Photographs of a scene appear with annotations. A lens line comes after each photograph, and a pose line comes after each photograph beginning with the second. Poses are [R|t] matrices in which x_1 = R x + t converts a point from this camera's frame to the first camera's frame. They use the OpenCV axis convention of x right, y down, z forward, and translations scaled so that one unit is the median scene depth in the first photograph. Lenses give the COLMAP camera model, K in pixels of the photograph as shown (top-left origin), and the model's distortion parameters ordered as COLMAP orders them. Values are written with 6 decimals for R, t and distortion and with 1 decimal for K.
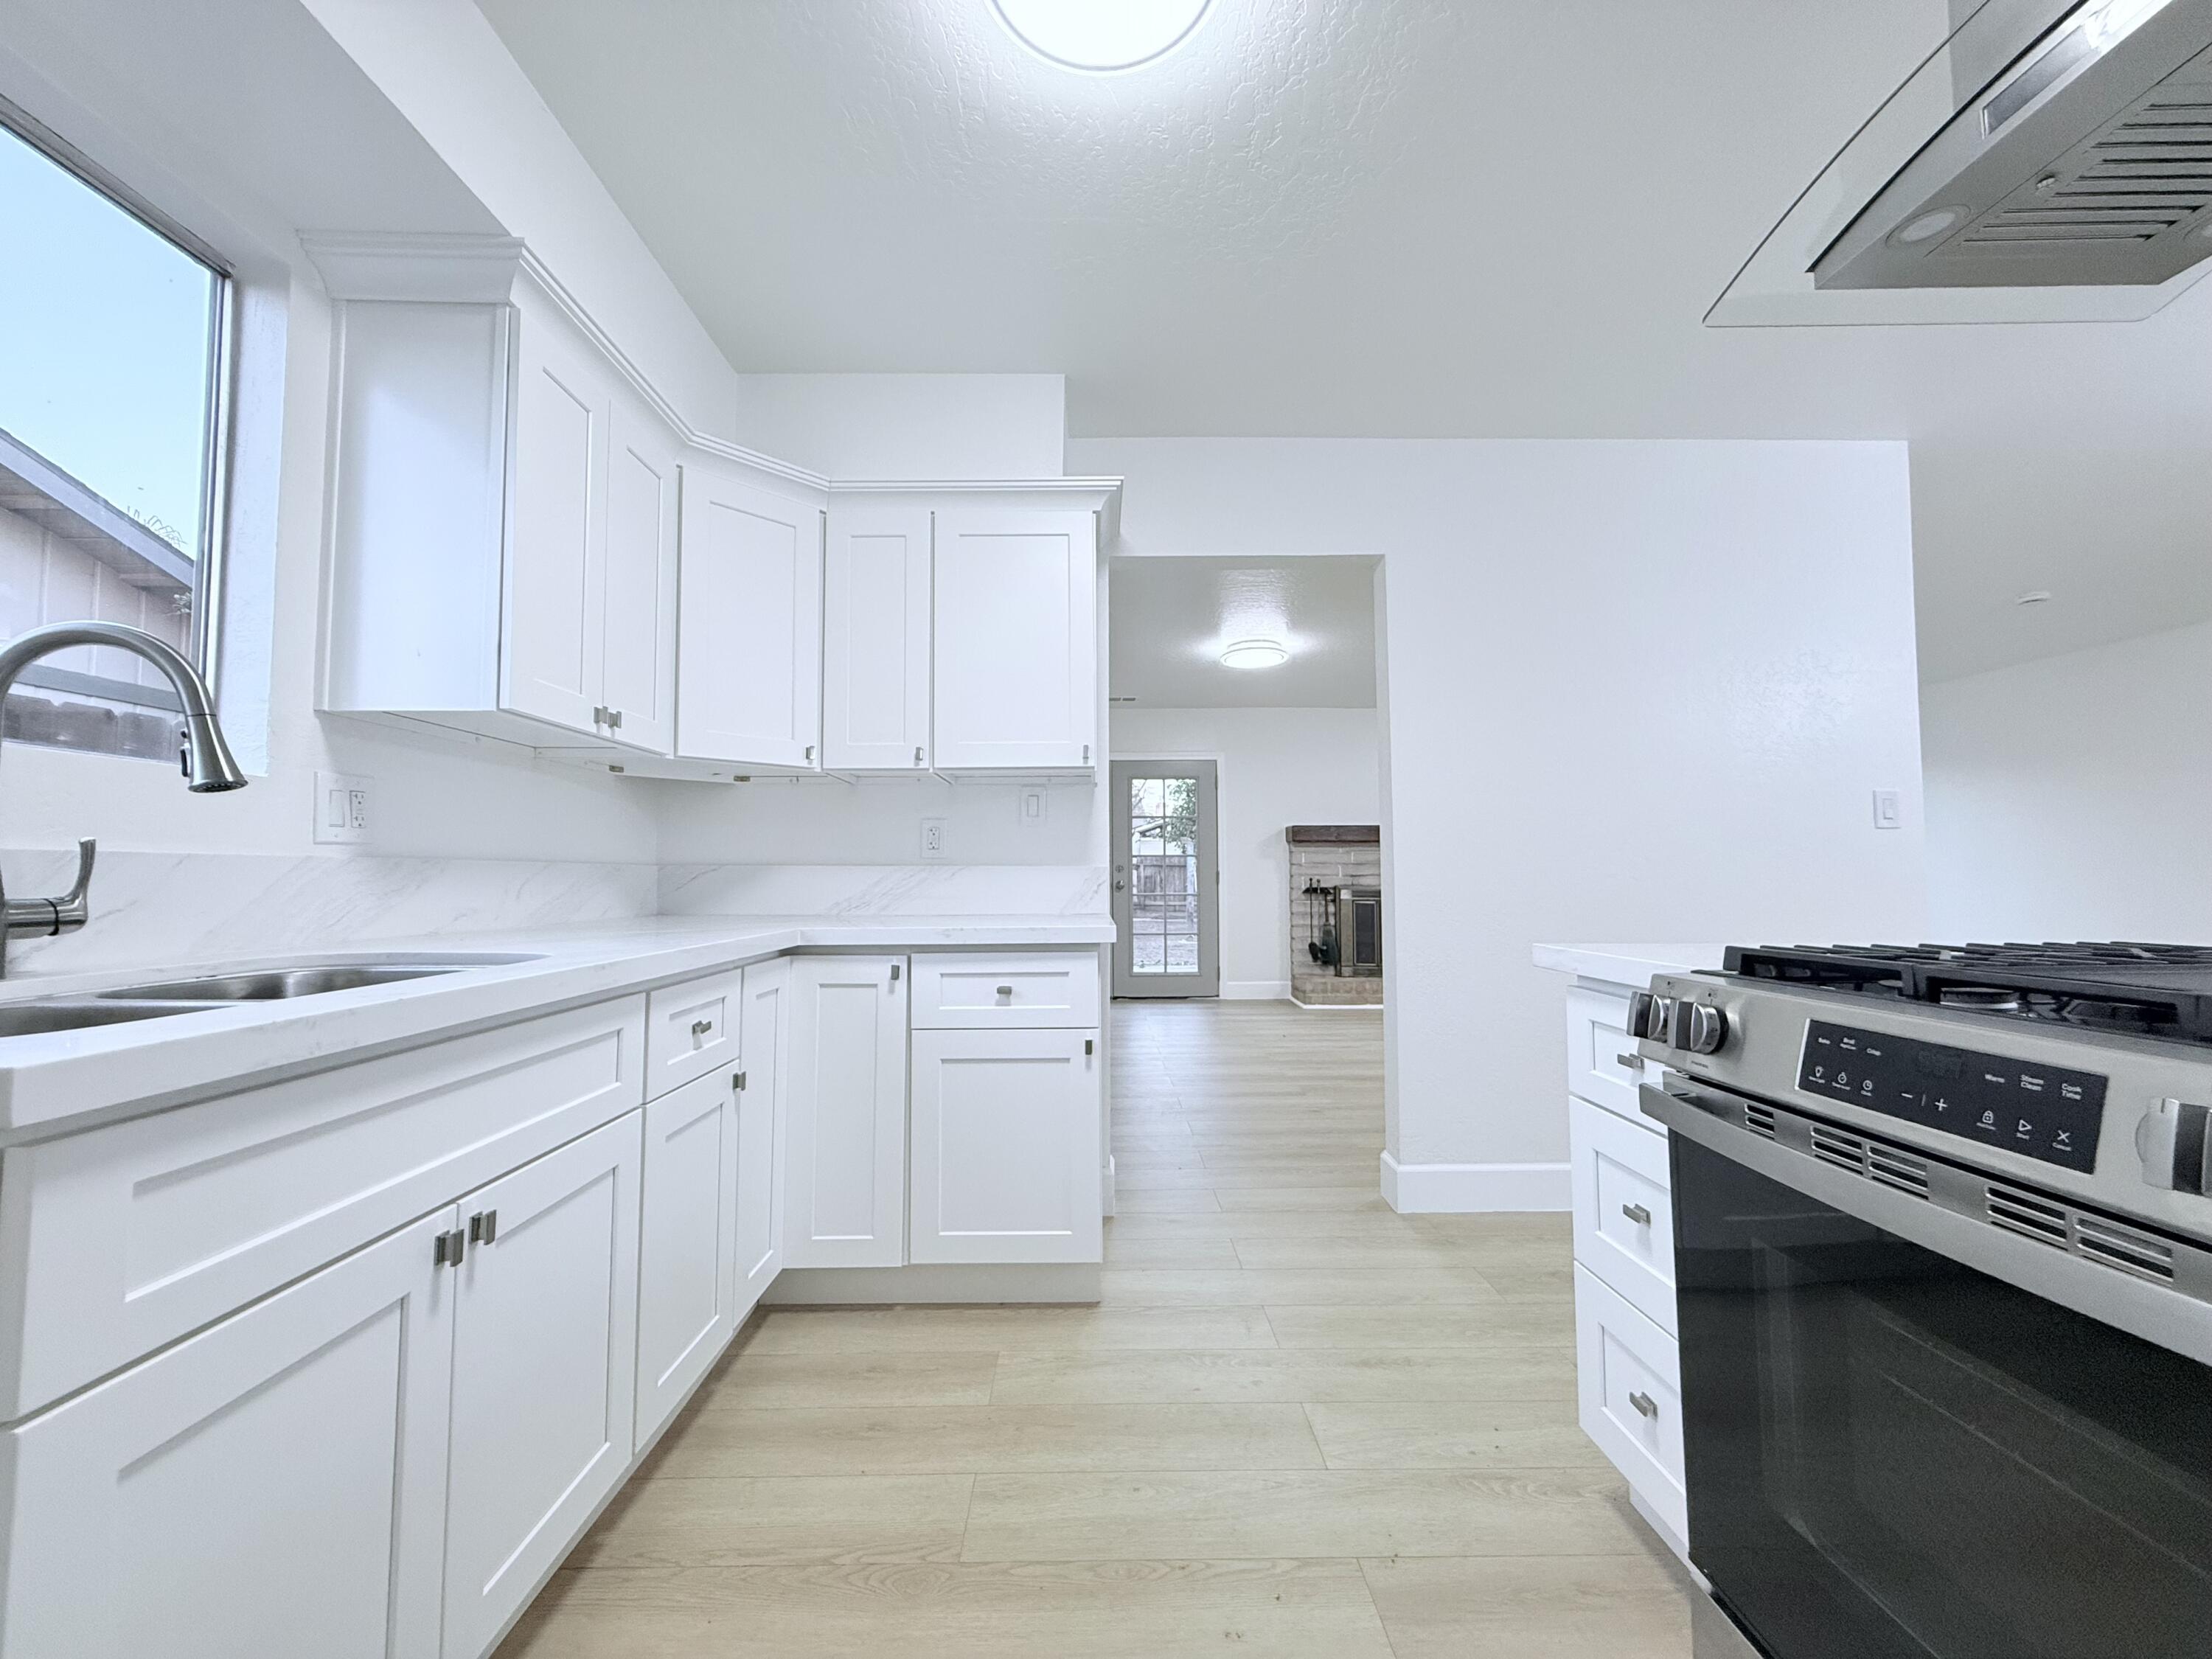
lens RADIAL K [[882.2, 0, 1095.2], [0, 882.2, 831.2], [0, 0, 1]] dist [-0.000815, 0.000094]
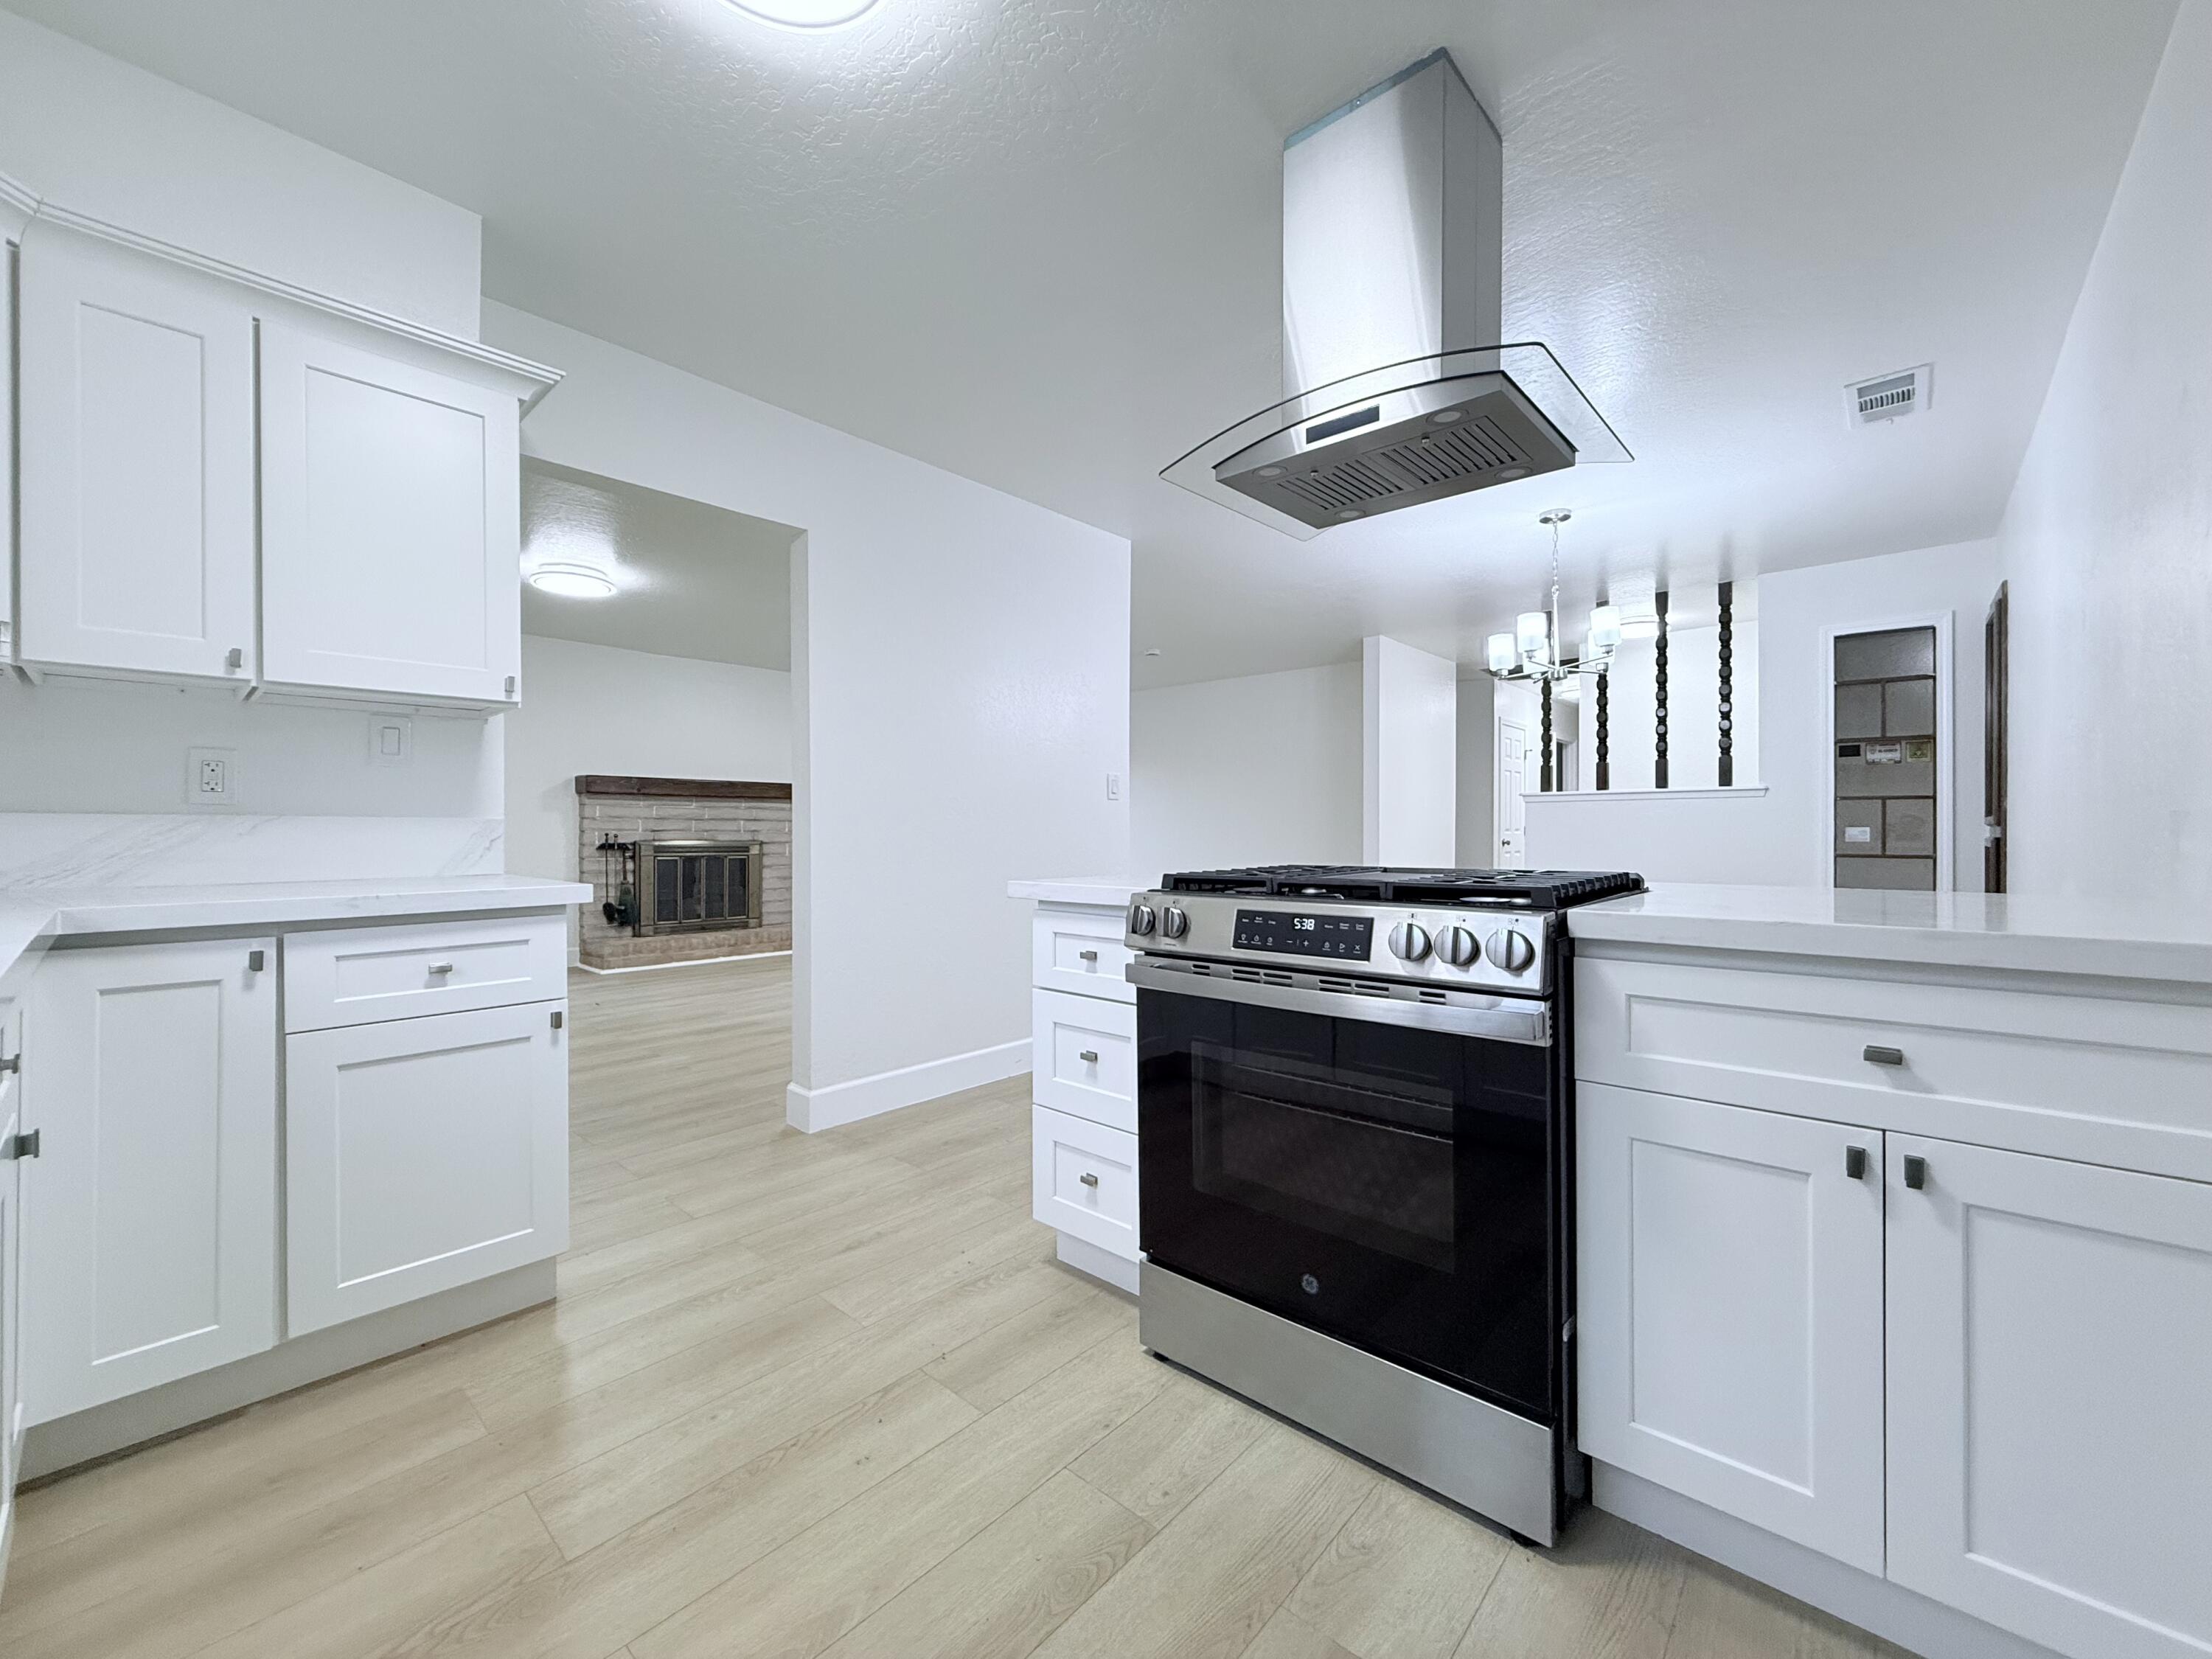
lens RADIAL K [[882.2, 0, 1105.4], [0, 882.2, 832.5], [0, 0, 1]] dist [-0.000815, 0.000094]
pose [[0.676864, -0.000190, 0.736108, -0.139366], [-0.038320, 0.998635, 0.035494, 0.000264], [-0.735110, -0.052232, 0.675933, -0.003256]]
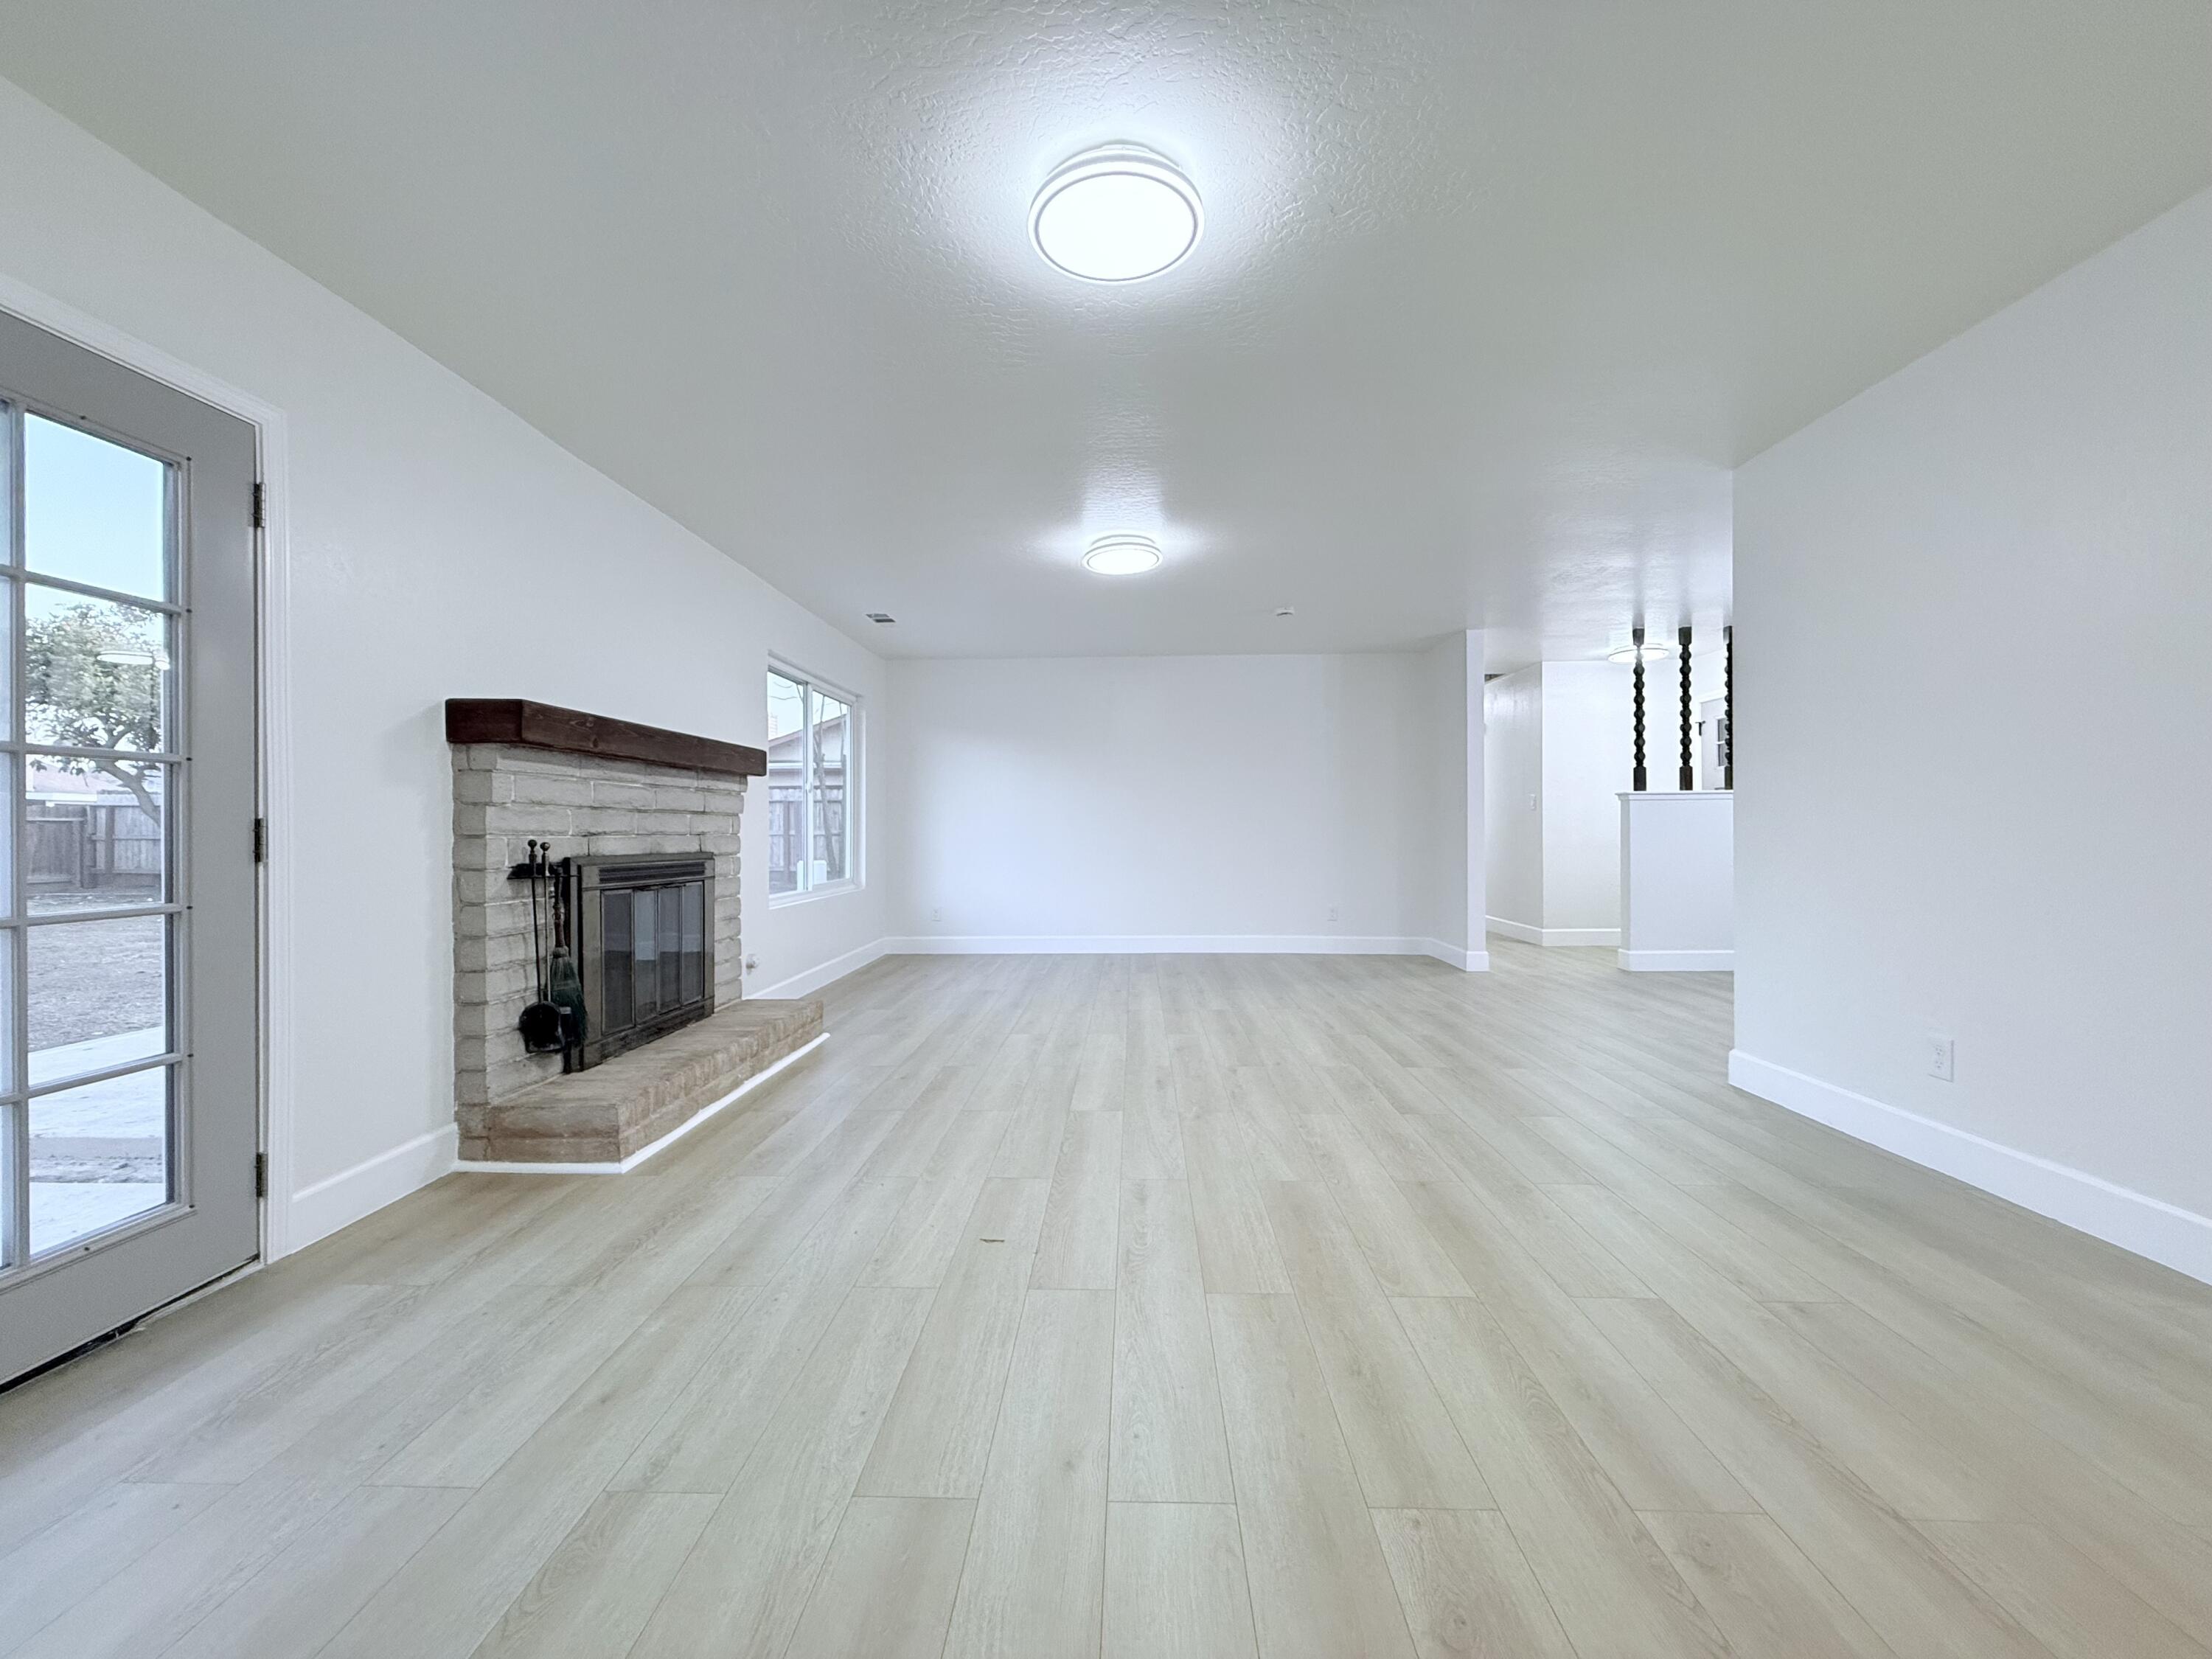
lens RADIAL K [[882.2, 0, 1102.5], [0, 882.2, 826.9], [0, 0, 1]] dist [-0.000815, 0.000094]
pose [[0.044937, 0.003972, 0.998982, -0.233535], [-0.043855, 0.999036, -0.001999, 0.064866], [-0.998027, -0.043720, 0.045068, 1.274948]]
